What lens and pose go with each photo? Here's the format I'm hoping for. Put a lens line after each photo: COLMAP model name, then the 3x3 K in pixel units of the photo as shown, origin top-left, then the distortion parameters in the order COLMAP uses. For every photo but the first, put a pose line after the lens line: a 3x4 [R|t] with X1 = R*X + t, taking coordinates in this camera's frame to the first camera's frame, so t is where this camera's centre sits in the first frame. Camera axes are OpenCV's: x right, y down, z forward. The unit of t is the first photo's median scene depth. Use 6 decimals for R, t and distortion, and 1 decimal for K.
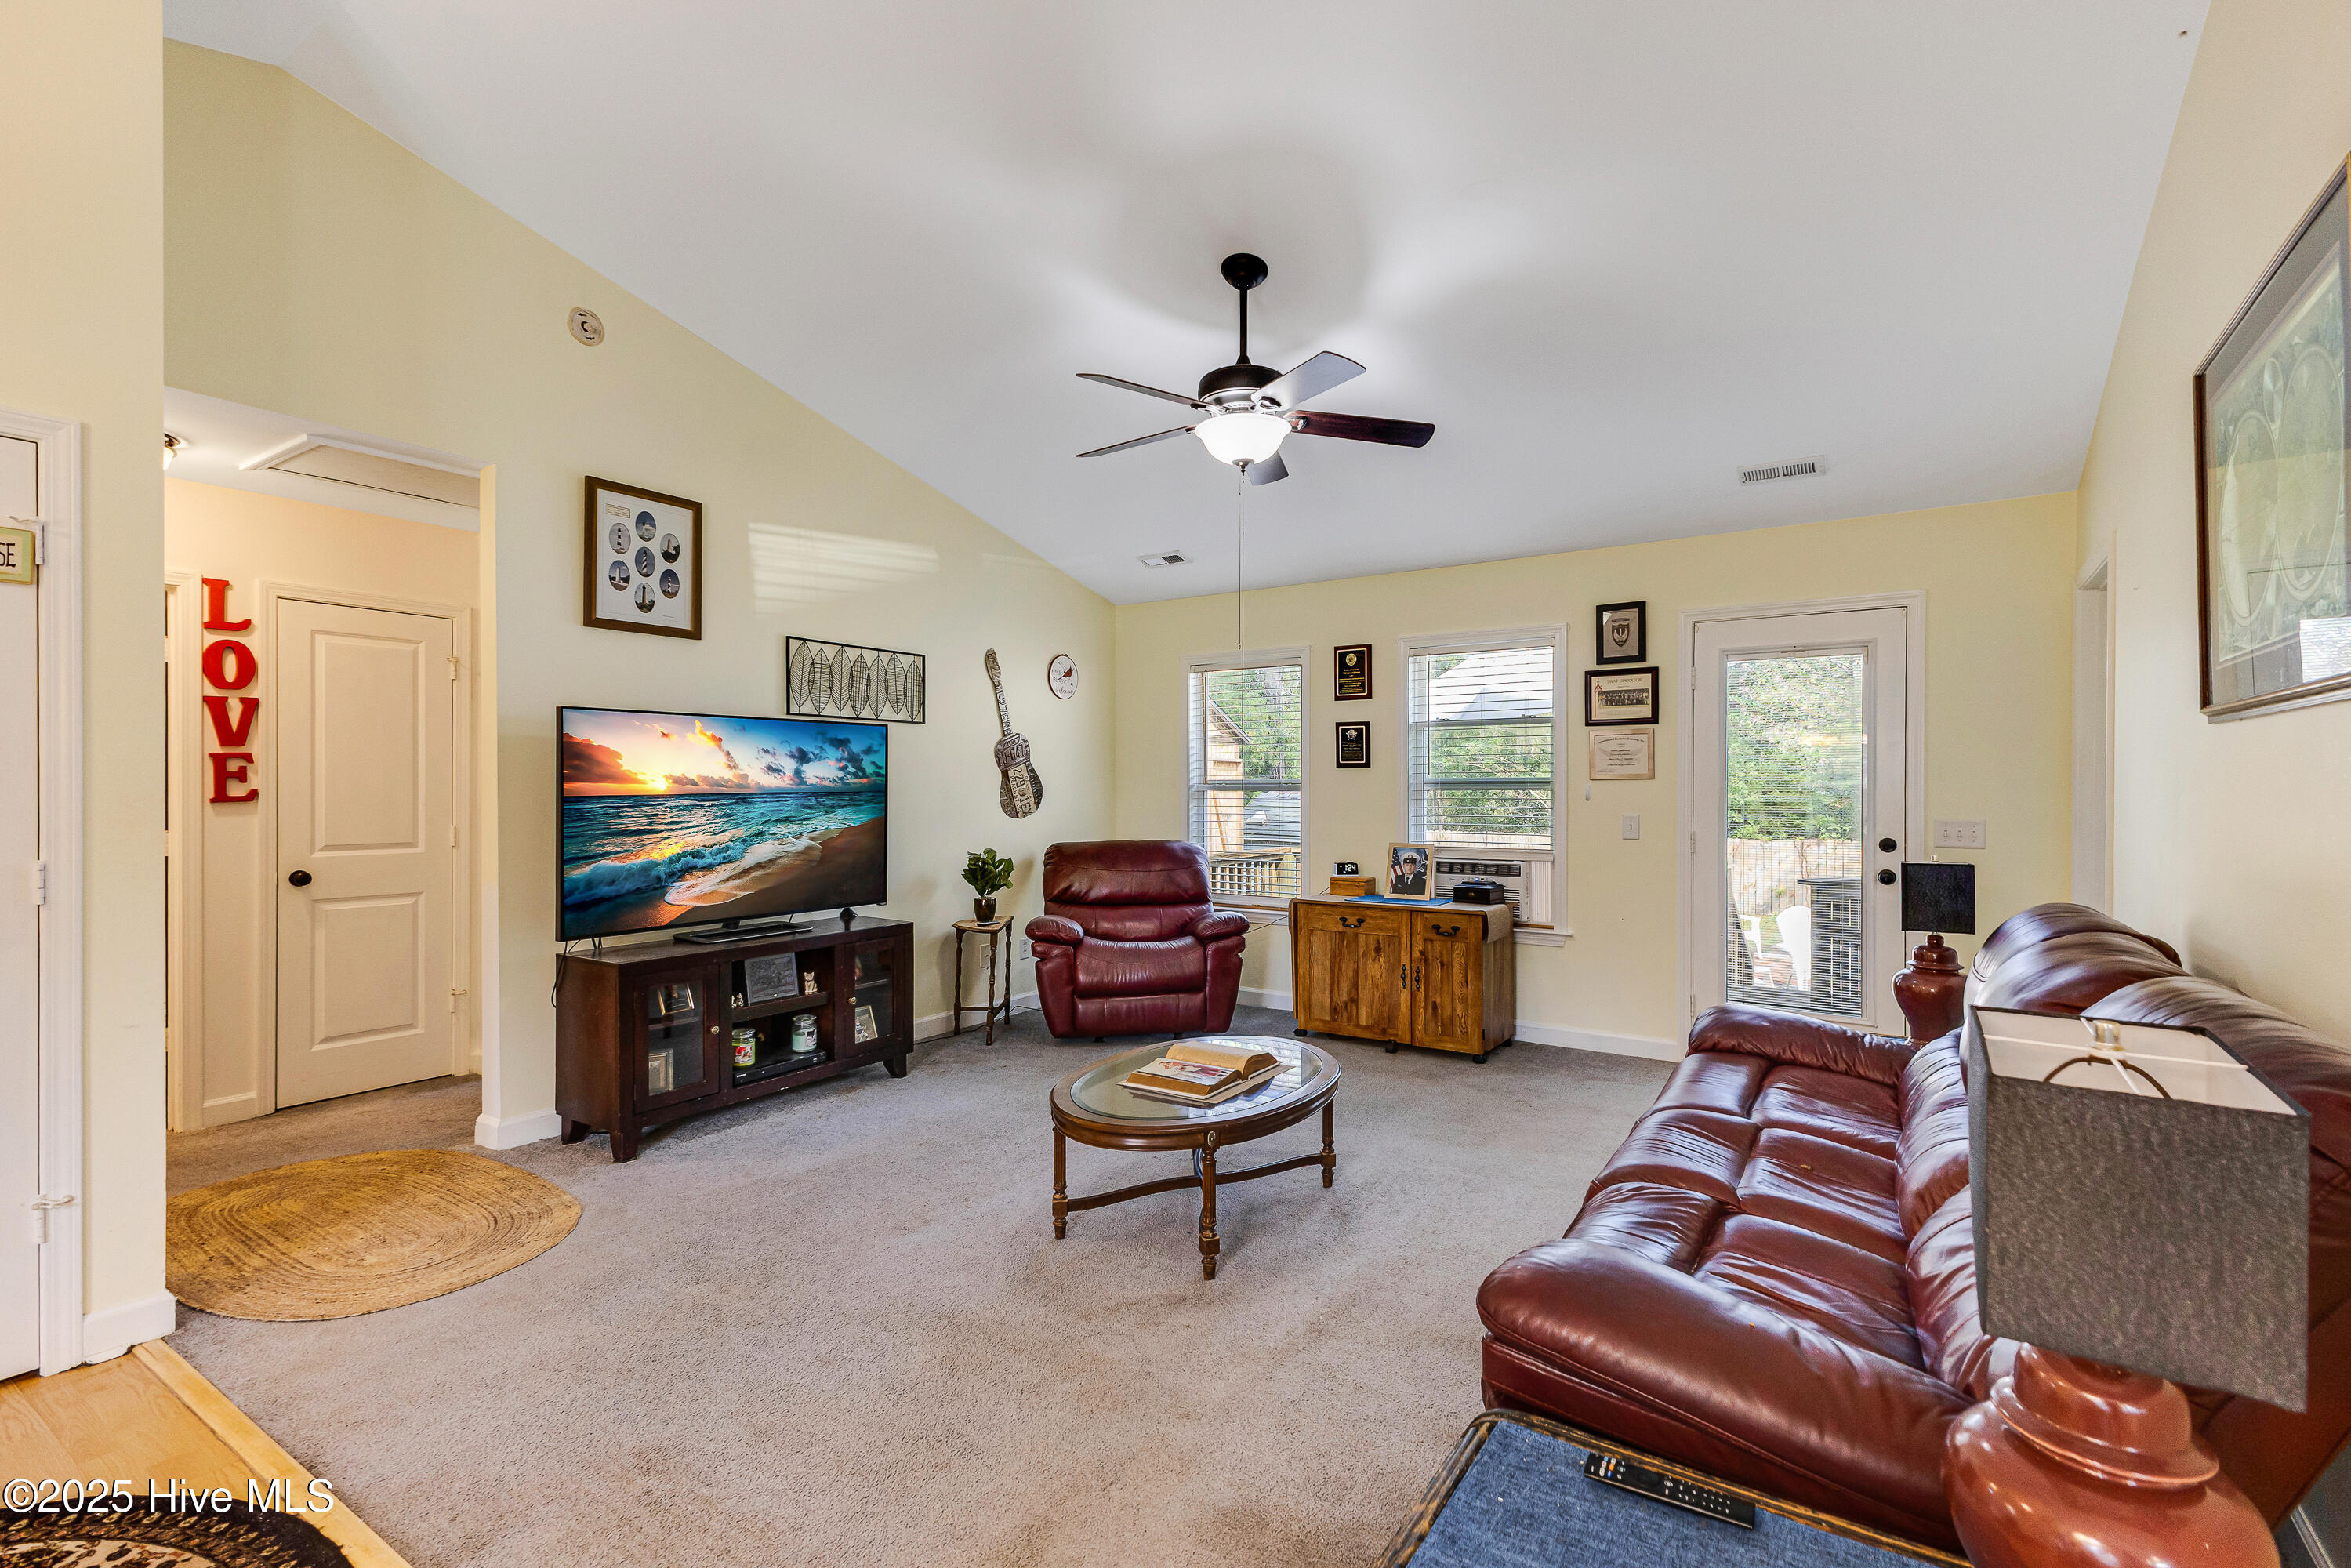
lens RADIAL K [[1066.3, 0, 1201.4], [0, 1066.3, 797.6], [0, 0, 1]] dist [0.016891, -0.004123]
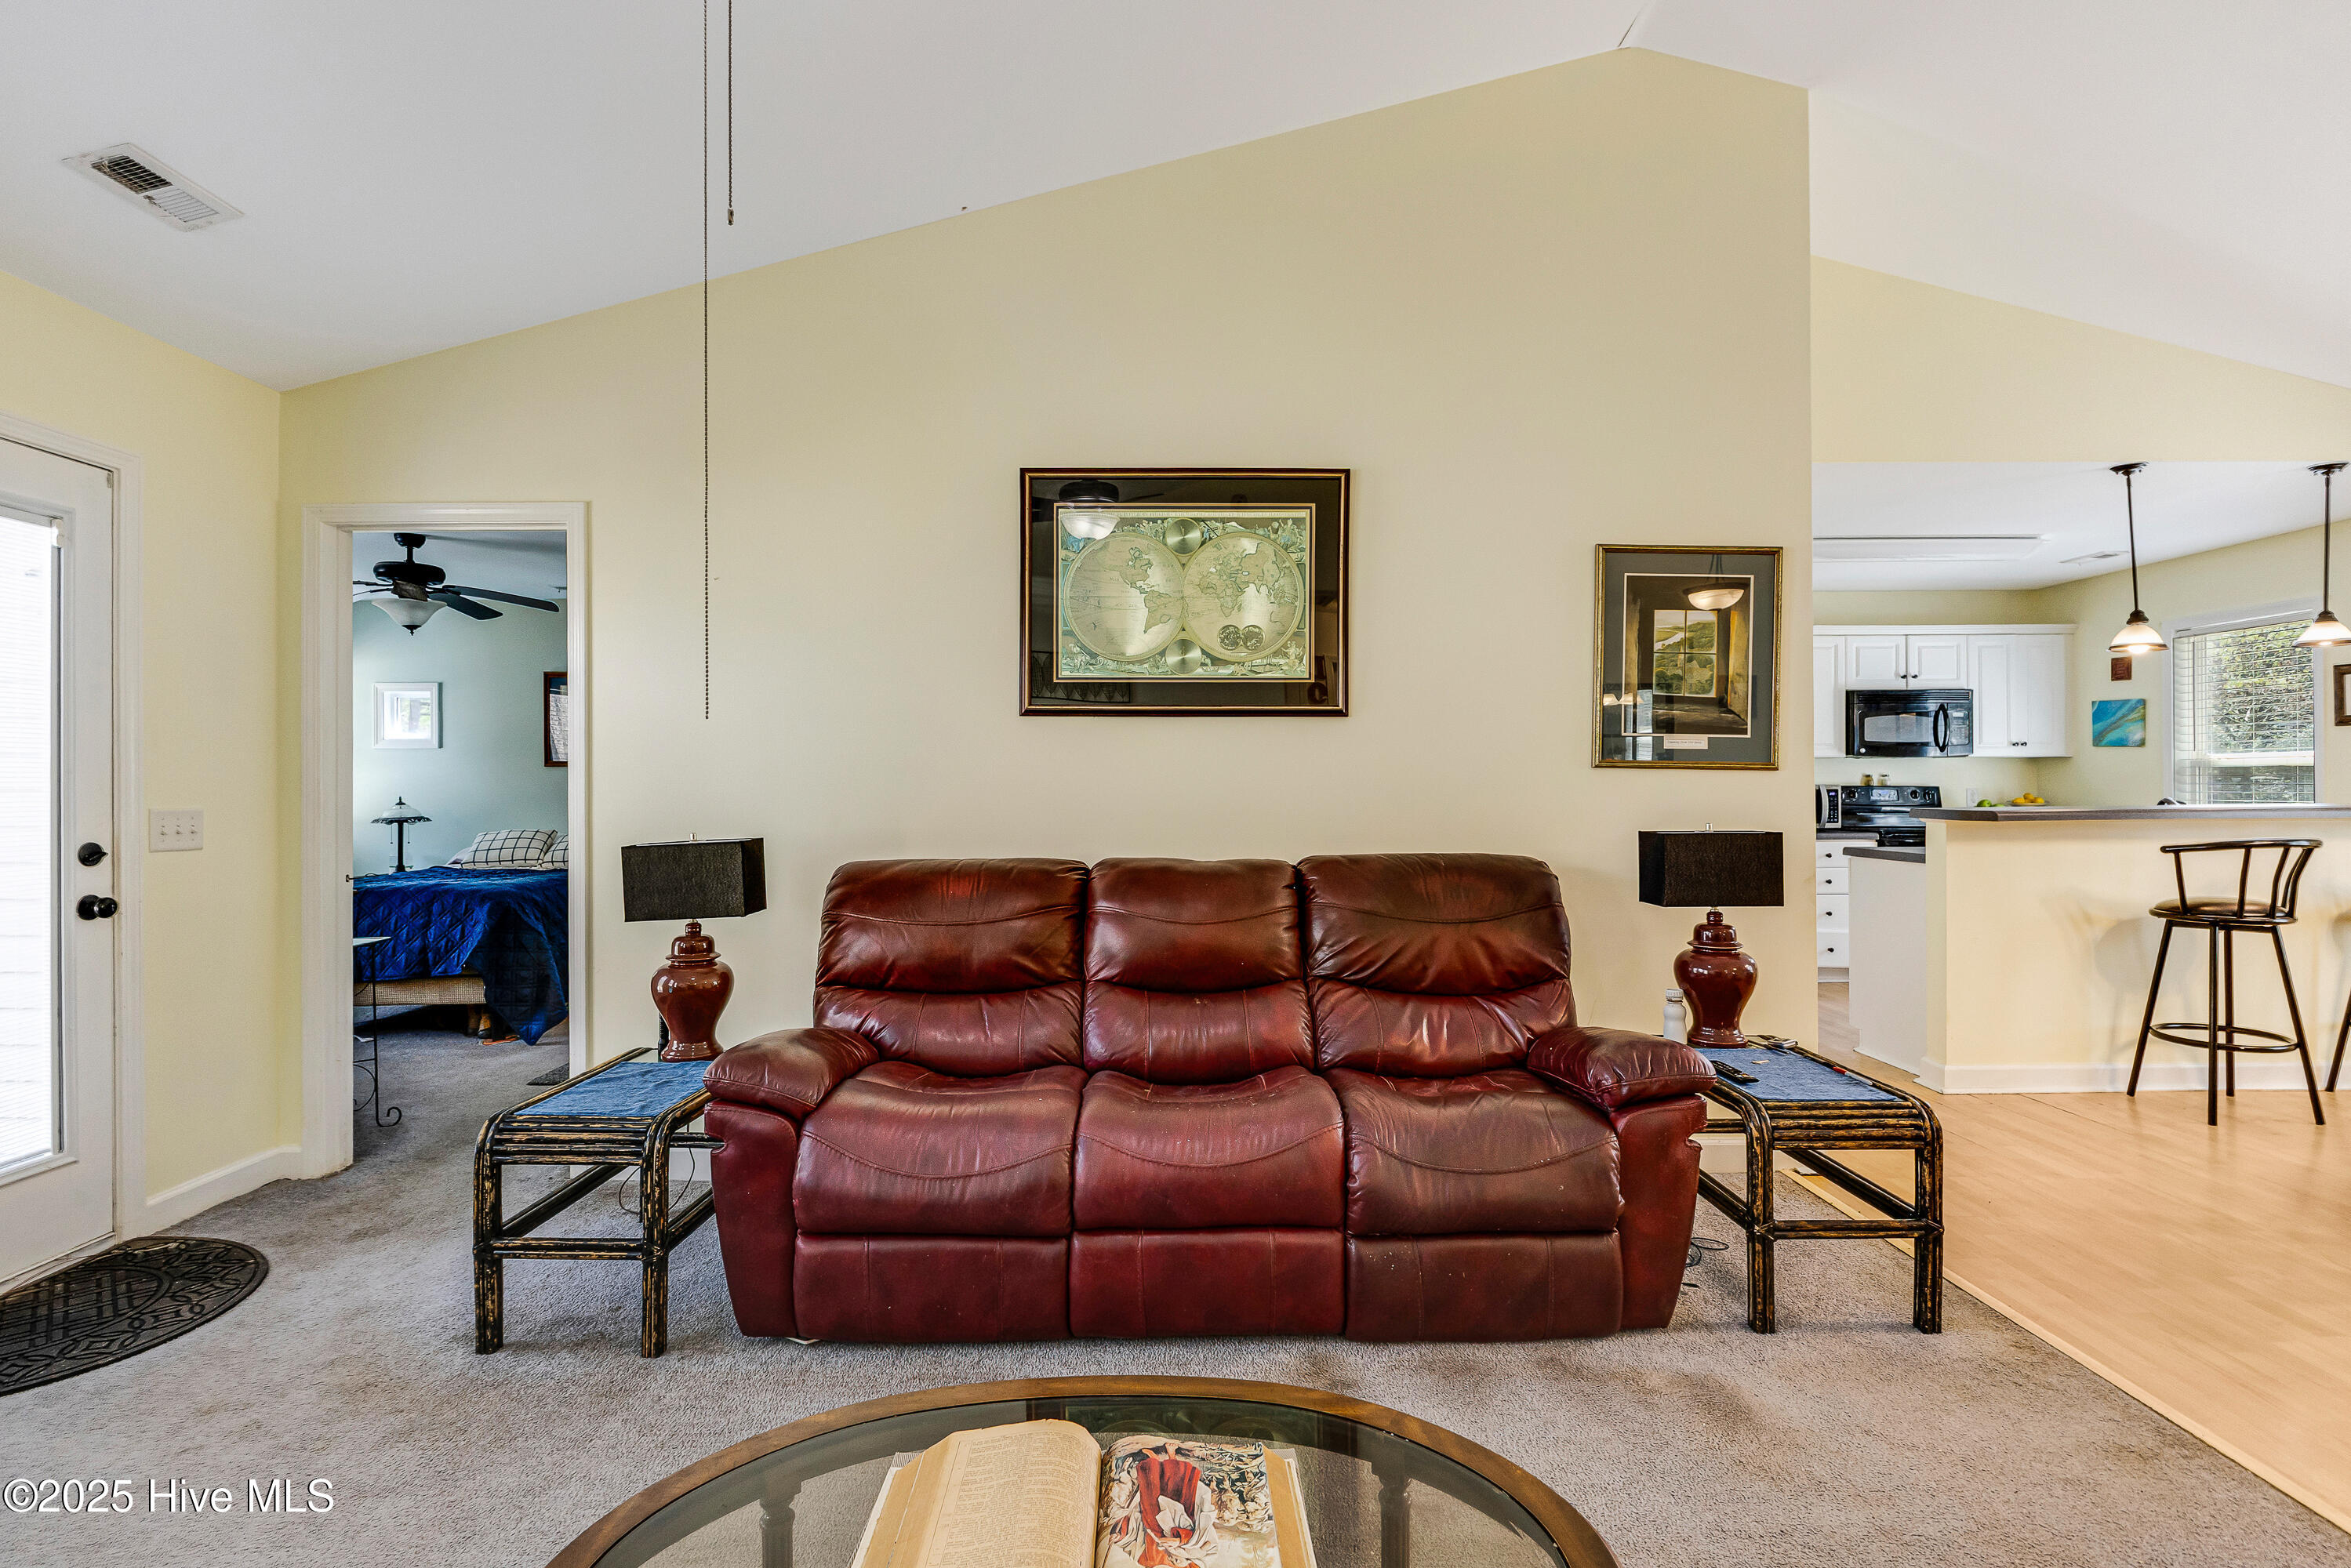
lens RADIAL K [[1101.7, 0, 1174.0], [0, 1101.7, 779.5], [0, 0, 1]] dist [-0.004084, 0.000282]
pose [[-0.546746, 0.003668, 0.837291, -0.227589], [0.013815, 0.999894, 0.004641, 0.008897], [-0.837185, 0.014105, -0.546738, 0.885683]]
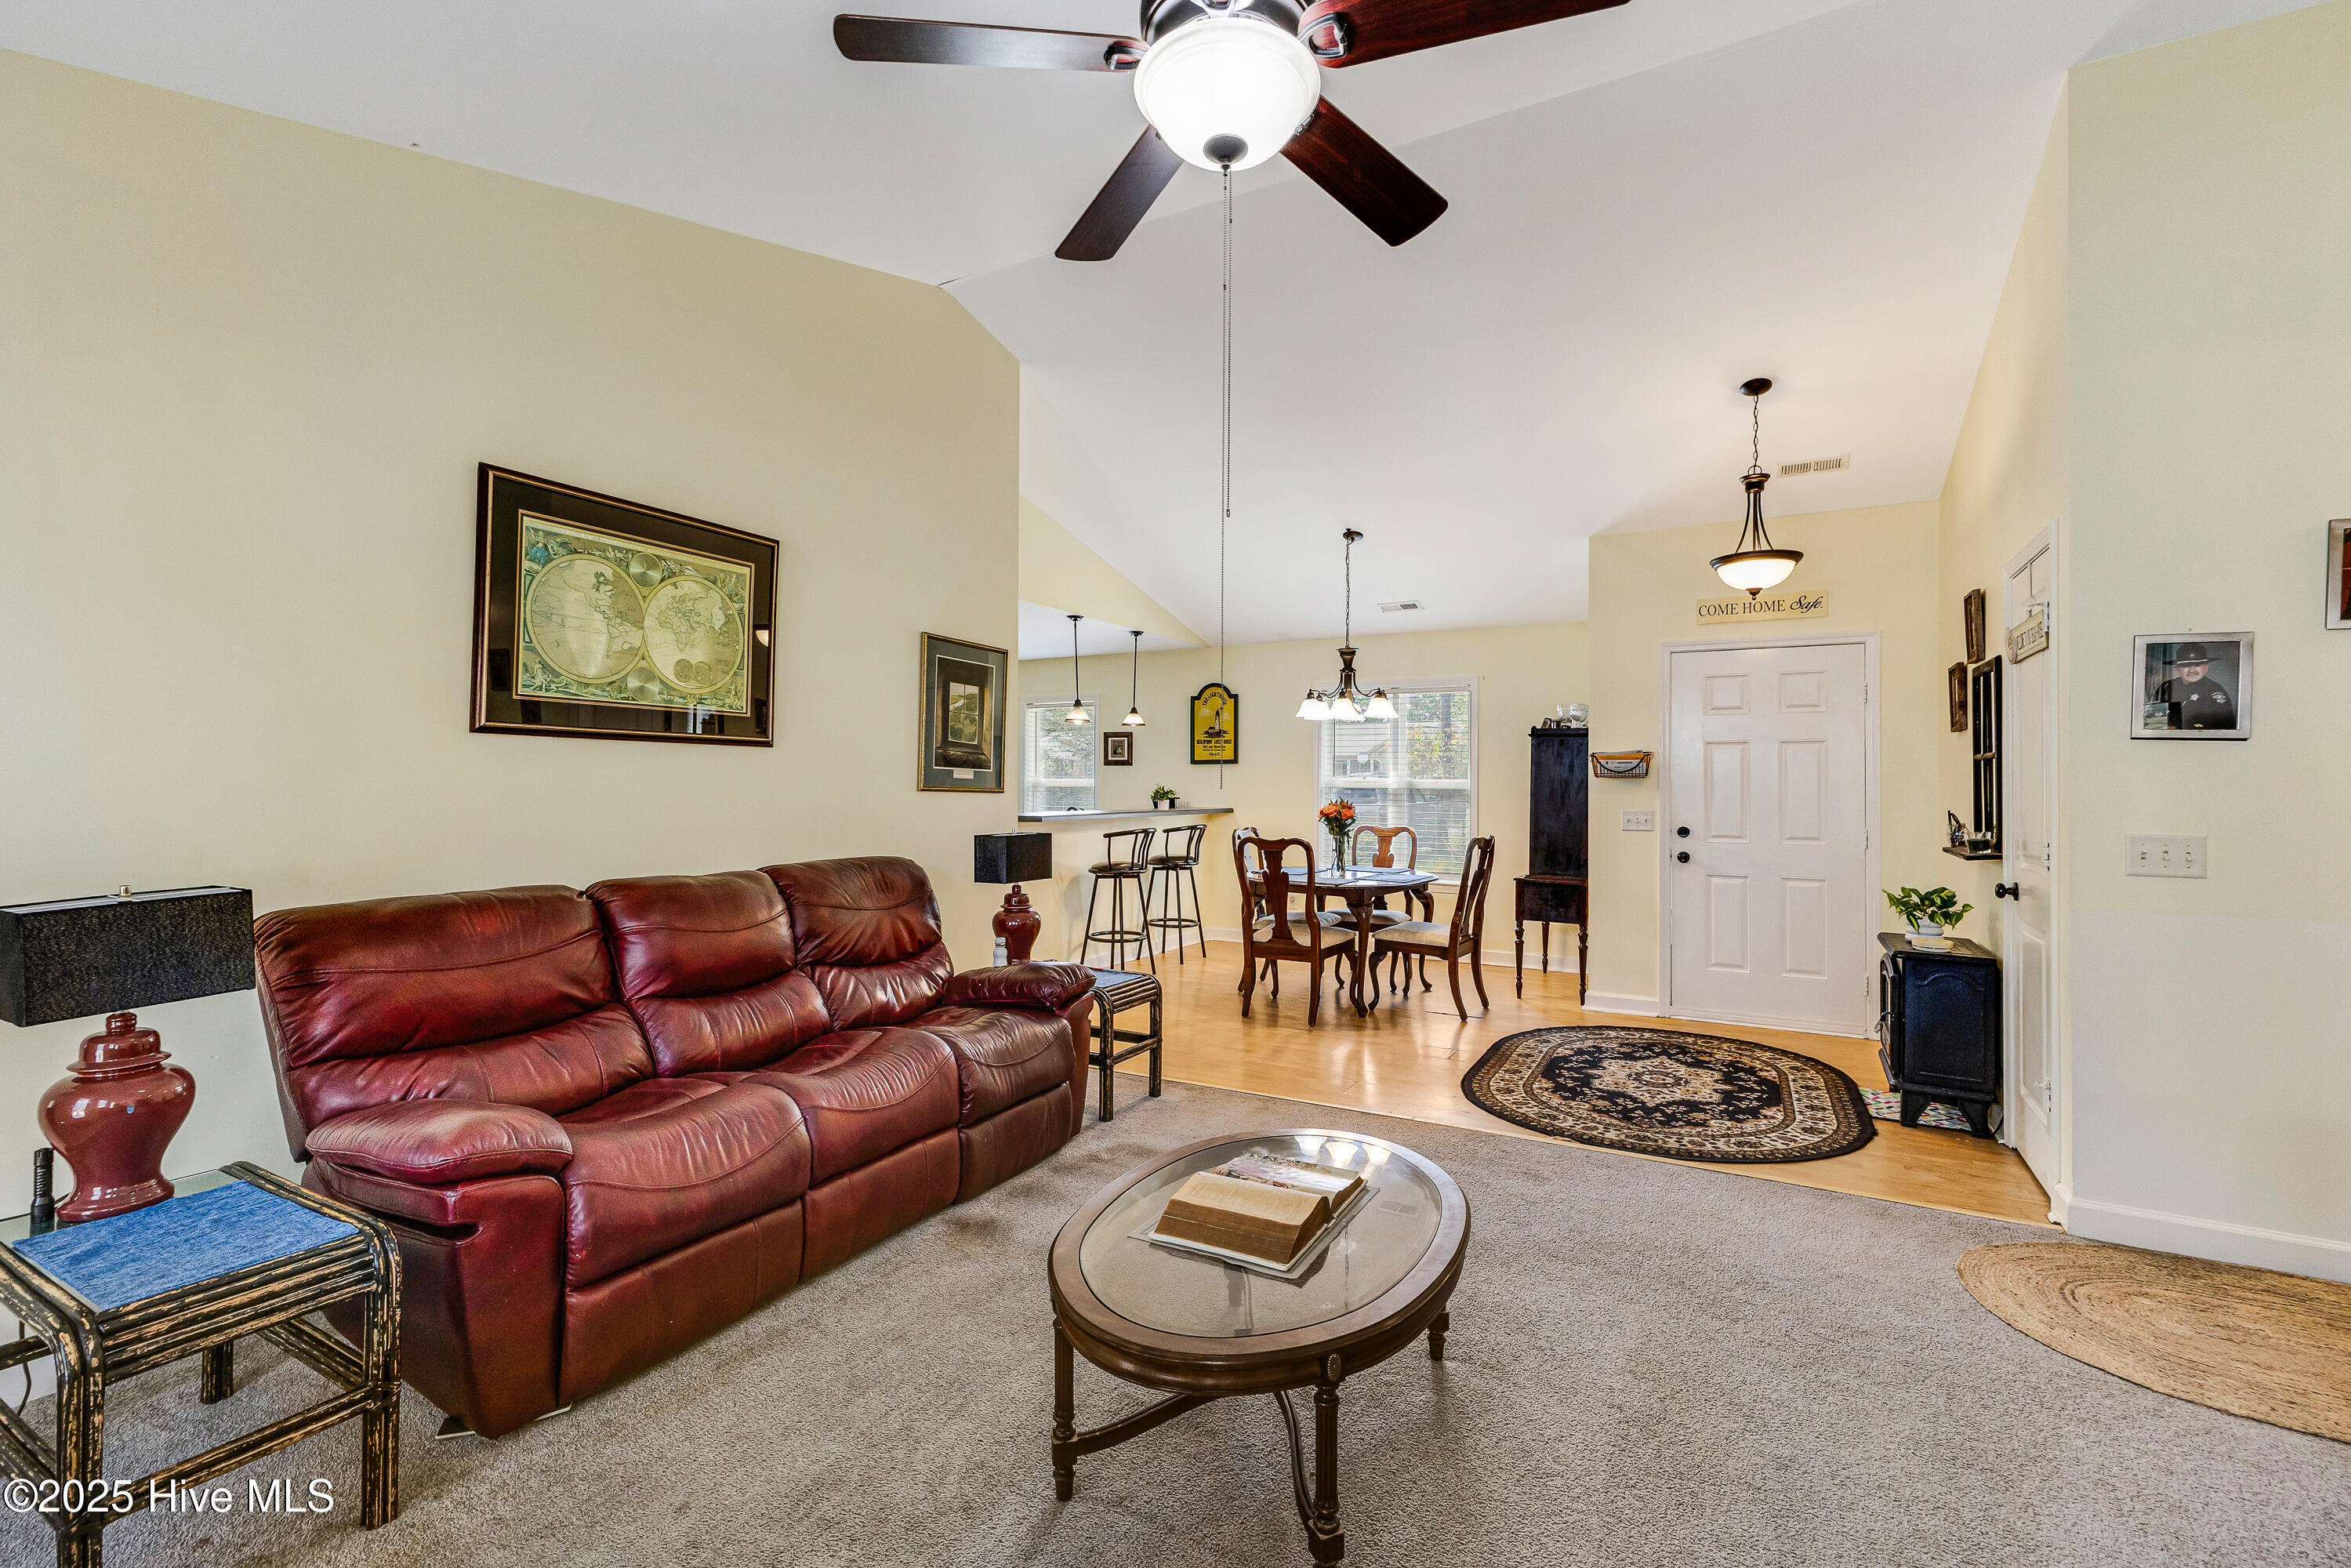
lens RADIAL K [[1030.4, 0, 1173.6], [0, 1030.4, 766.7], [0, 0, 1]] dist [0.010383, -0.000068]
pose [[-0.997891, -0.007639, -0.064462, 0.084792], [-0.007220, 0.999951, -0.006730, -0.011202], [0.064511, -0.006250, -0.997897, 1.254106]]
